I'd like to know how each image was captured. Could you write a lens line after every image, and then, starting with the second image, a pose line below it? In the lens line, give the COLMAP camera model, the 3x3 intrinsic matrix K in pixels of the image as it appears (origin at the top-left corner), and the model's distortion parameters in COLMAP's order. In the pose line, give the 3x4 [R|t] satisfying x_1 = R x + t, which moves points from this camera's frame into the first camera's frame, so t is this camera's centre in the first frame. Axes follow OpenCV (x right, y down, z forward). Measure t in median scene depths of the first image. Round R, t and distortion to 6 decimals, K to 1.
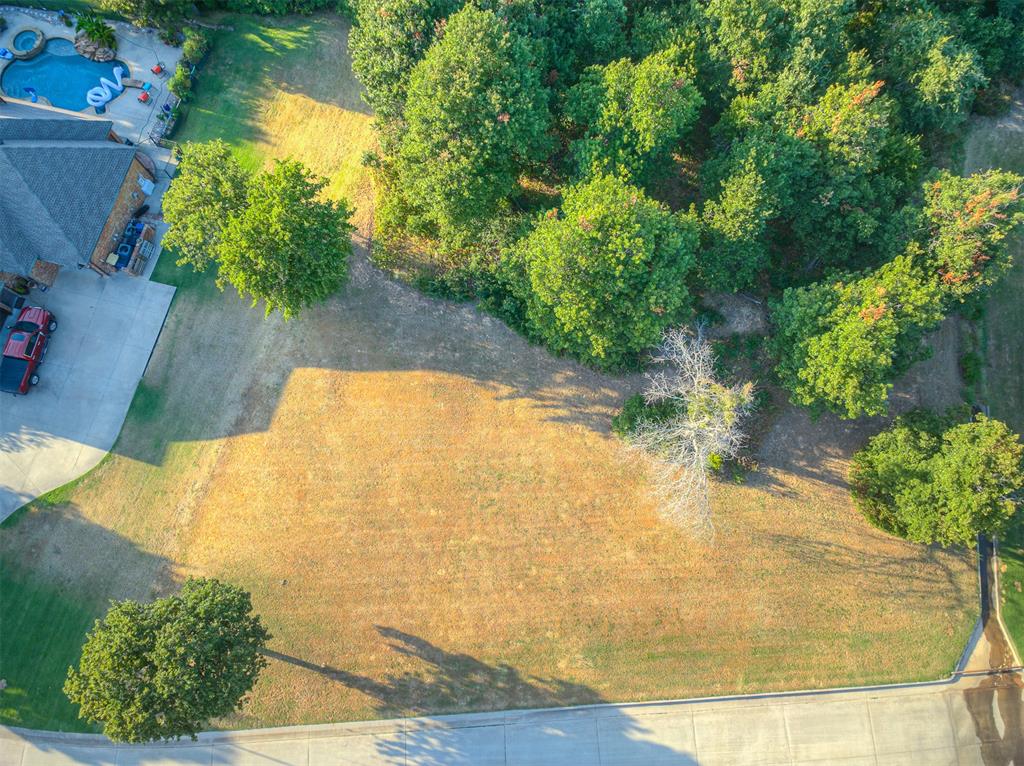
lens RADIAL K [[690.8, 0, 510.7], [0, 690.8, 386.8], [0, 0, 1]] dist [0.068926, -0.091844]
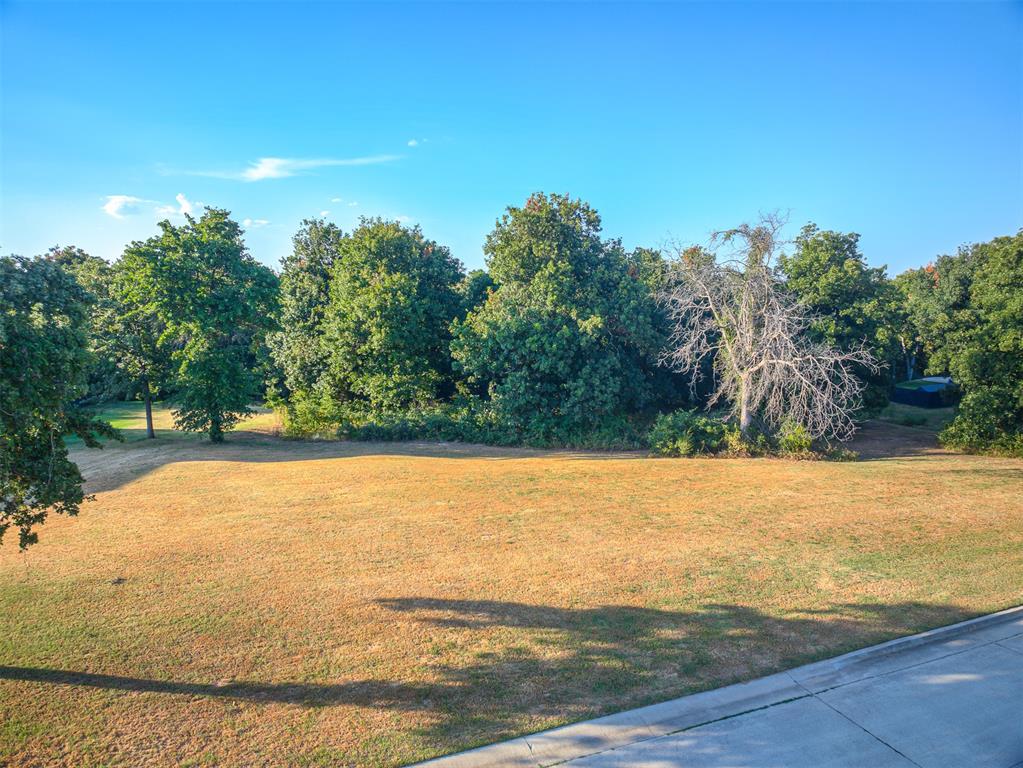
lens RADIAL K [[690.2, 0, 510.2], [0, 690.2, 387.8], [0, 0, 1]] dist [0.068926, -0.091844]
pose [[0.944859, -0.057959, 0.322308, -0.233889], [0.320565, 0.364853, -0.874140, 0.647852], [-0.066931, 0.929260, 0.363314, 0.721958]]
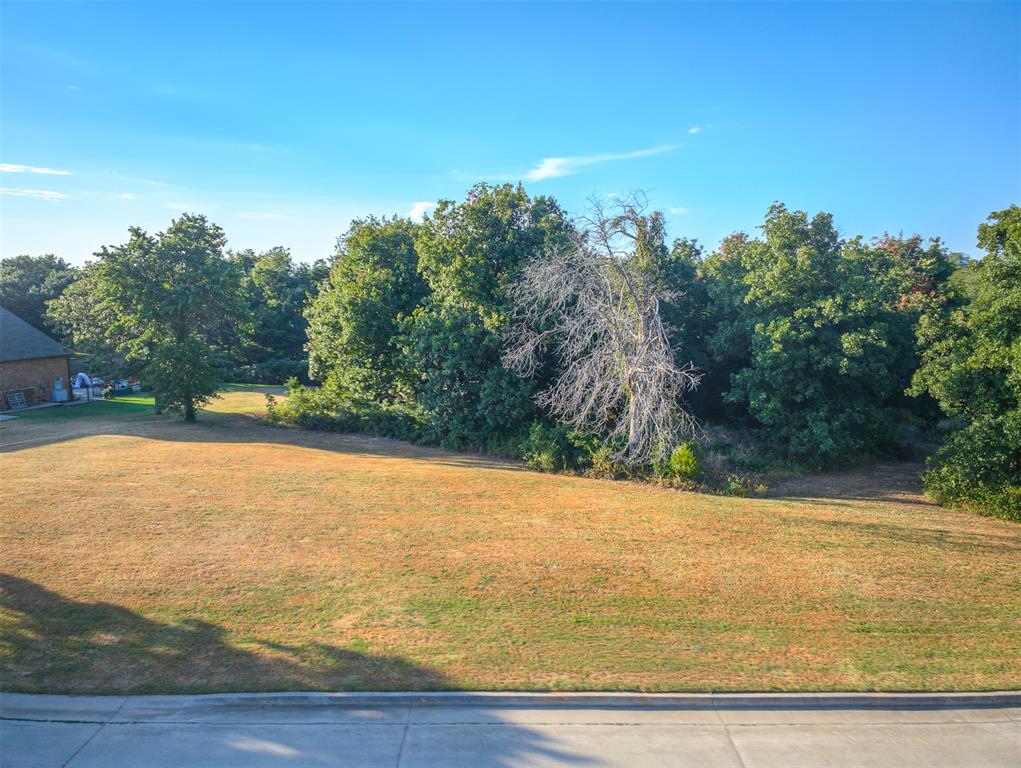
lens RADIAL K [[703.8, 0, 510.5], [0, 703.8, 384.0], [0, 0, 1]] dist [0.068888, -0.096764]
pose [[0.998611, -0.009203, -0.051876, 0.179555], [-0.044744, 0.371727, -0.927263, 0.682972], [0.027817, 0.928296, 0.370799, 0.717830]]
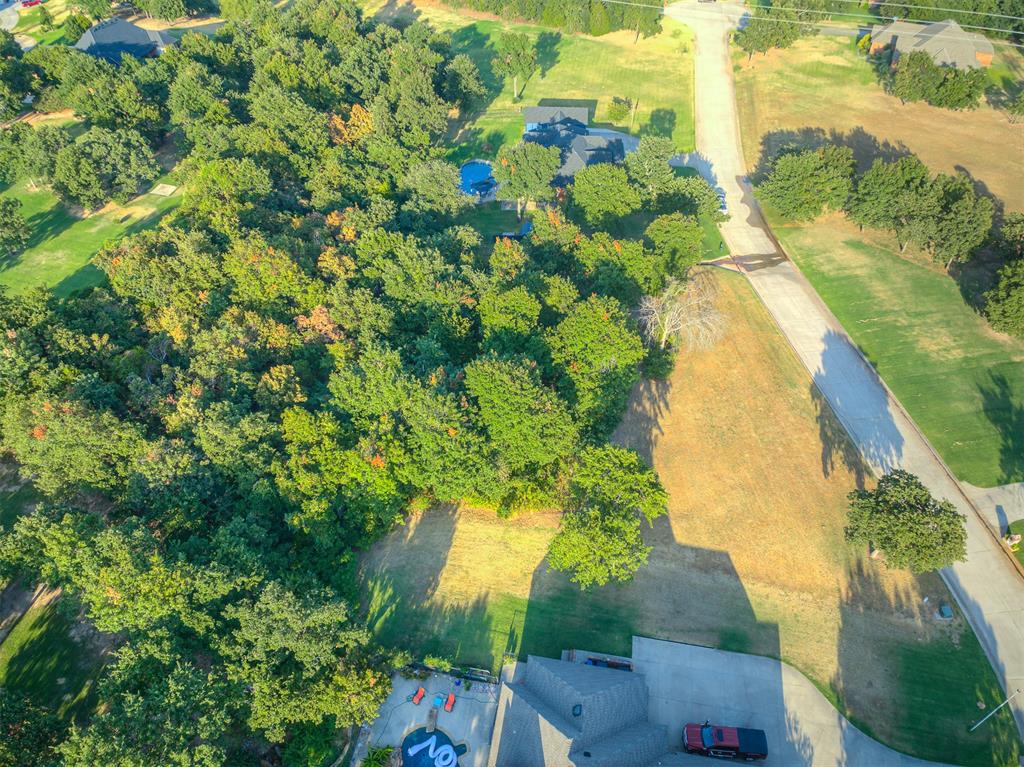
lens RADIAL K [[698.2, 0, 515.8], [0, 698.2, 381.9], [0, 0, 1]] dist [0.066011, -0.090060]
pose [[-0.076122, -0.700764, 0.709320, -1.112262], [0.965875, 0.124807, 0.226955, -0.728838], [-0.247570, 0.702391, 0.667350, -0.067056]]
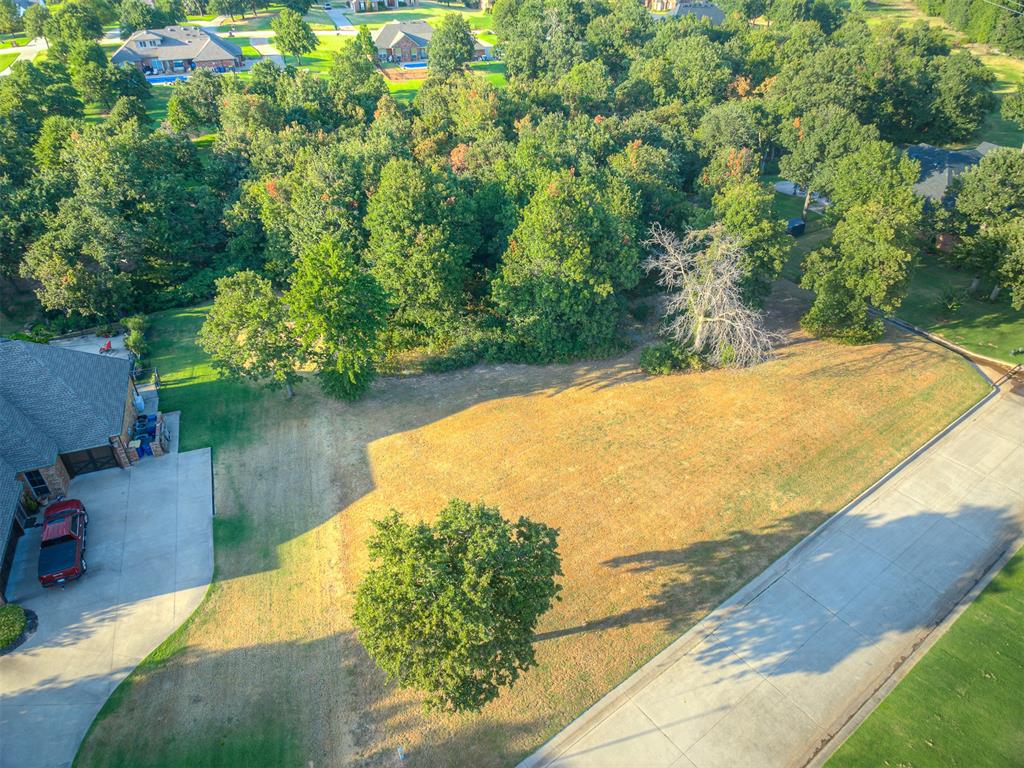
lens RADIAL K [[690.8, 0, 510.7], [0, 690.8, 387.8], [0, 0, 1]] dist [0.068926, -0.091844]
pose [[0.825758, -0.336484, 0.452661, -0.596237], [0.549698, 0.659850, -0.512280, 0.567737], [-0.126315, 0.671846, 0.729841, 0.217613]]
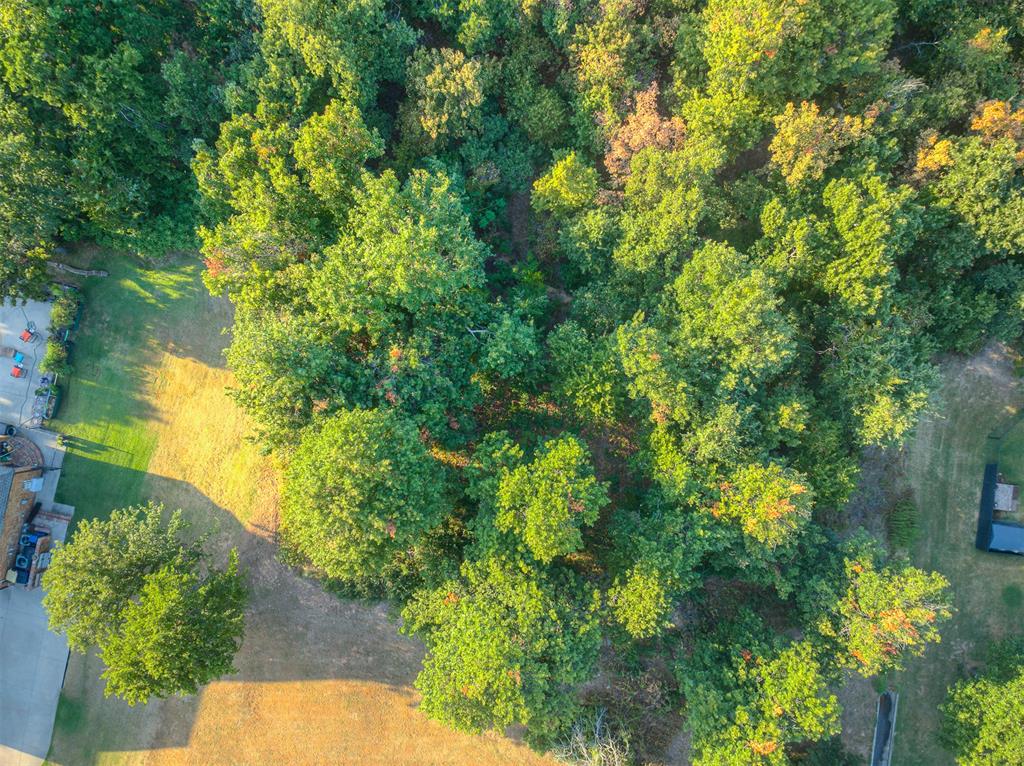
lens RADIAL K [[690.8, 0, 510.7], [0, 690.8, 386.8], [0, 0, 1]] dist [0.068926, -0.091844]
pose [[0.999955, -0.006336, -0.007036, 0.144704], [0.007919, 0.966985, 0.254711, -0.735047], [0.005190, -0.254756, 0.966992, 0.143401]]
